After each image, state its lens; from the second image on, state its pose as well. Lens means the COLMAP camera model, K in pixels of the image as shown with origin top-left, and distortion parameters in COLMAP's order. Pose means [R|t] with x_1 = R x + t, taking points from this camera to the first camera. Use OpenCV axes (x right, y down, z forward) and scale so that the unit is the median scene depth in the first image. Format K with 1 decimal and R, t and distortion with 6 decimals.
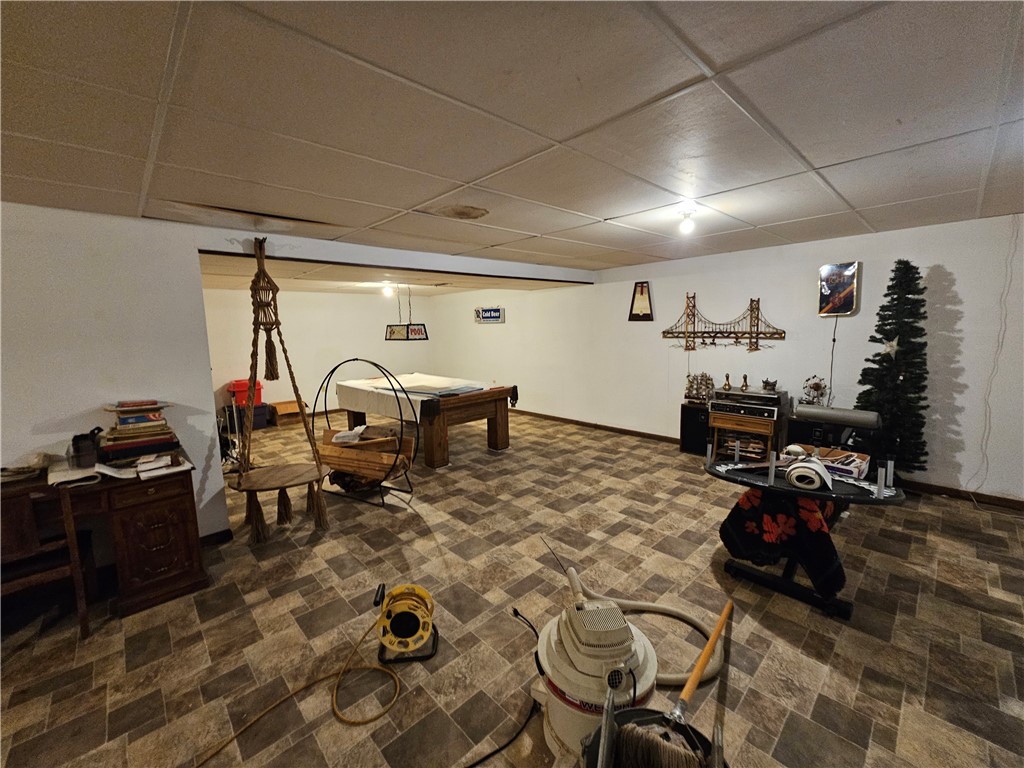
lens RADIAL K [[418.2, 0, 512.0], [0, 418.2, 384.0], [0, 0, 1]] dist [0.000078, 0.000051]
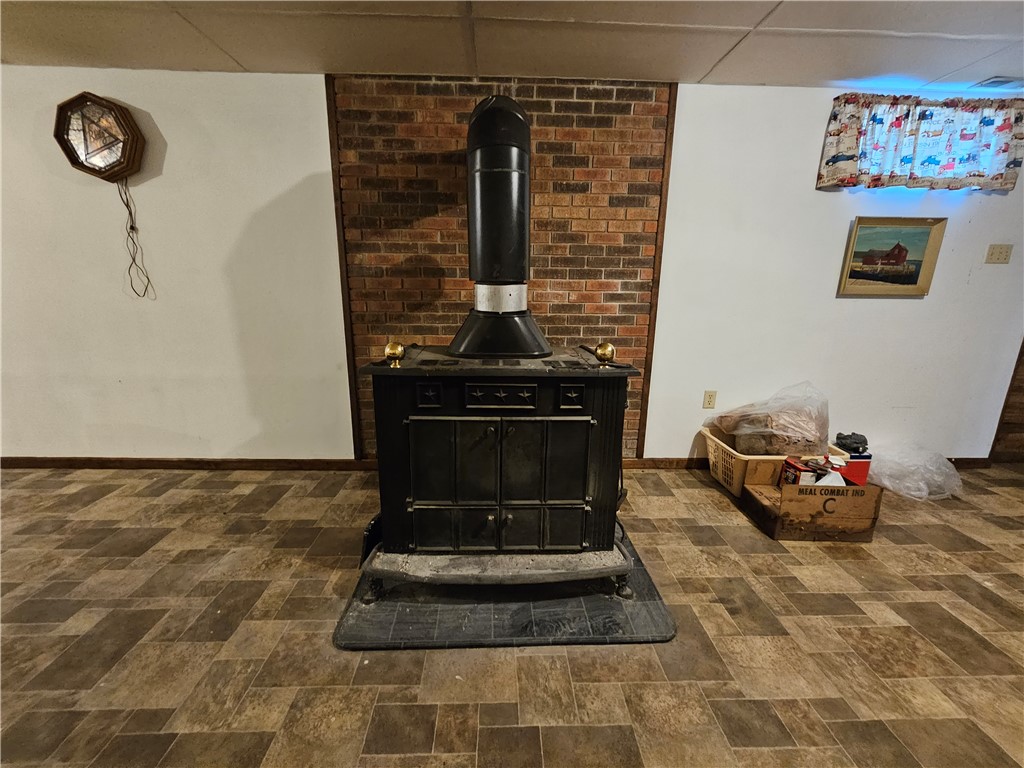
lens RADIAL K [[418.2, 0, 512.0], [0, 418.2, 384.0], [0, 0, 1]] dist [0.000078, 0.000051]
pose [[-0.744419, -0.151680, 0.650256, 0.019739], [0.095919, 0.939463, 0.328950, -0.098402], [-0.660787, 0.307248, -0.684806, 1.513946]]
